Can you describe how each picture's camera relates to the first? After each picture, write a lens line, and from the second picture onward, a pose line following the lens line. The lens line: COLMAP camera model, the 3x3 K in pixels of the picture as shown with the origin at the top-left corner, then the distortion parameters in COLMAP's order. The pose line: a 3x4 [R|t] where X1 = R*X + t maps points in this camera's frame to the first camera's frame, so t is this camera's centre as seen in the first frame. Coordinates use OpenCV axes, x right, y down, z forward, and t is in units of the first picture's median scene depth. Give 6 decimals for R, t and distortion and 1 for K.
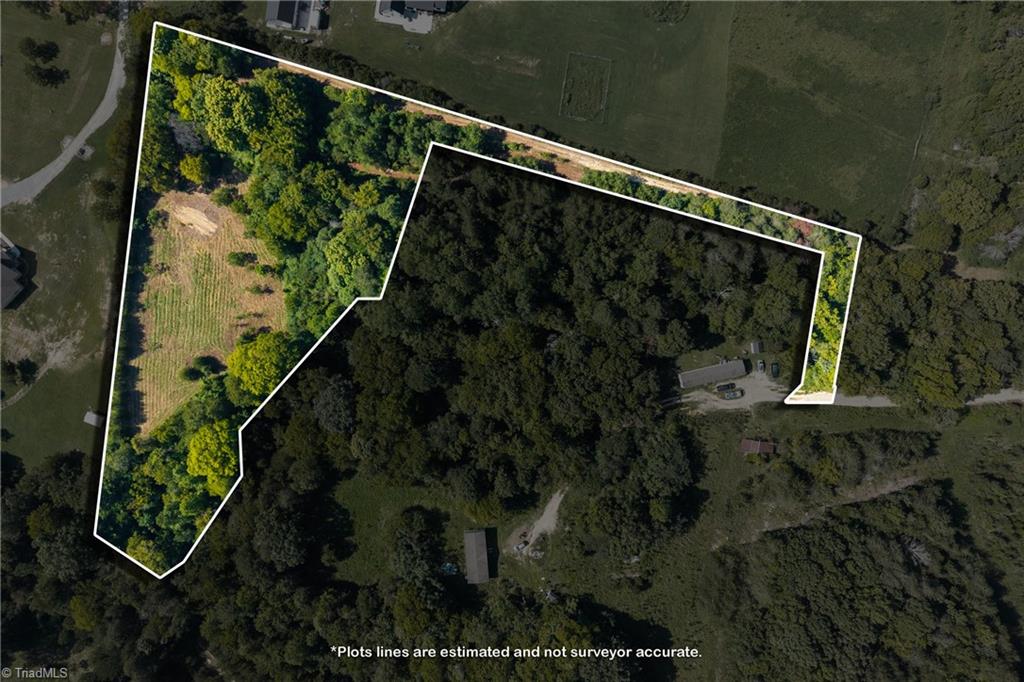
lens RADIAL K [[680.4, 0, 509.1], [0, 680.4, 316.6], [0, 0, 1]] dist [0.003594, -0.000157]
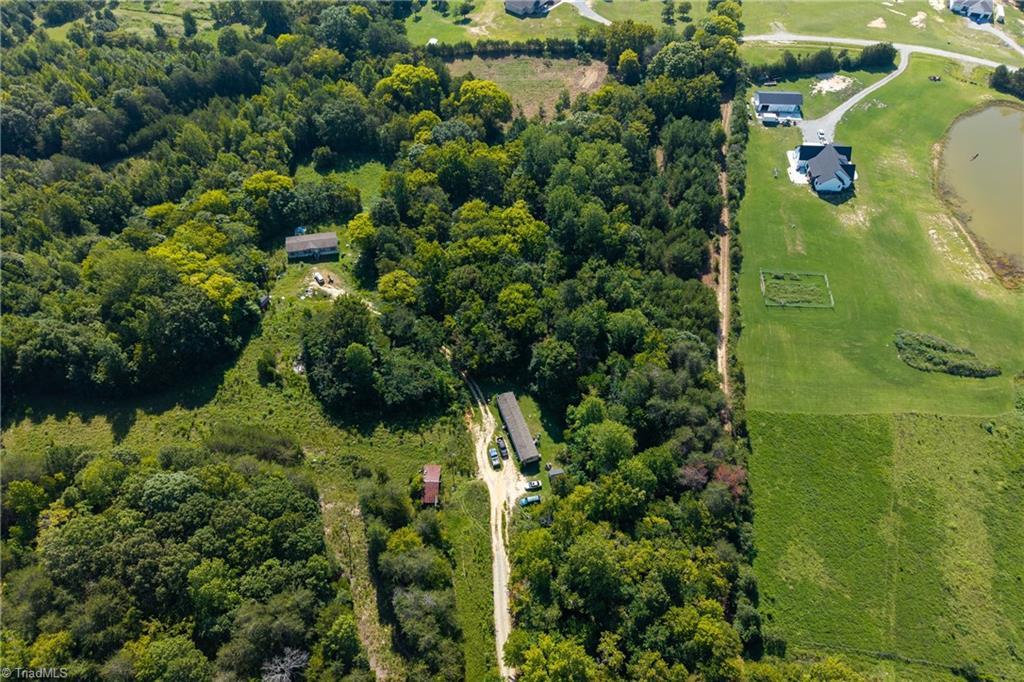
lens RADIAL K [[681.5, 0, 512.0], [0, 681.5, 341.0], [0, 0, 1]] dist [0.009306, -0.002468]
pose [[0.109839, 0.788228, -0.605501, 0.709338], [-0.993904, 0.081285, -0.074481, 0.142226], [-0.009490, 0.609991, 0.792352, 0.277855]]
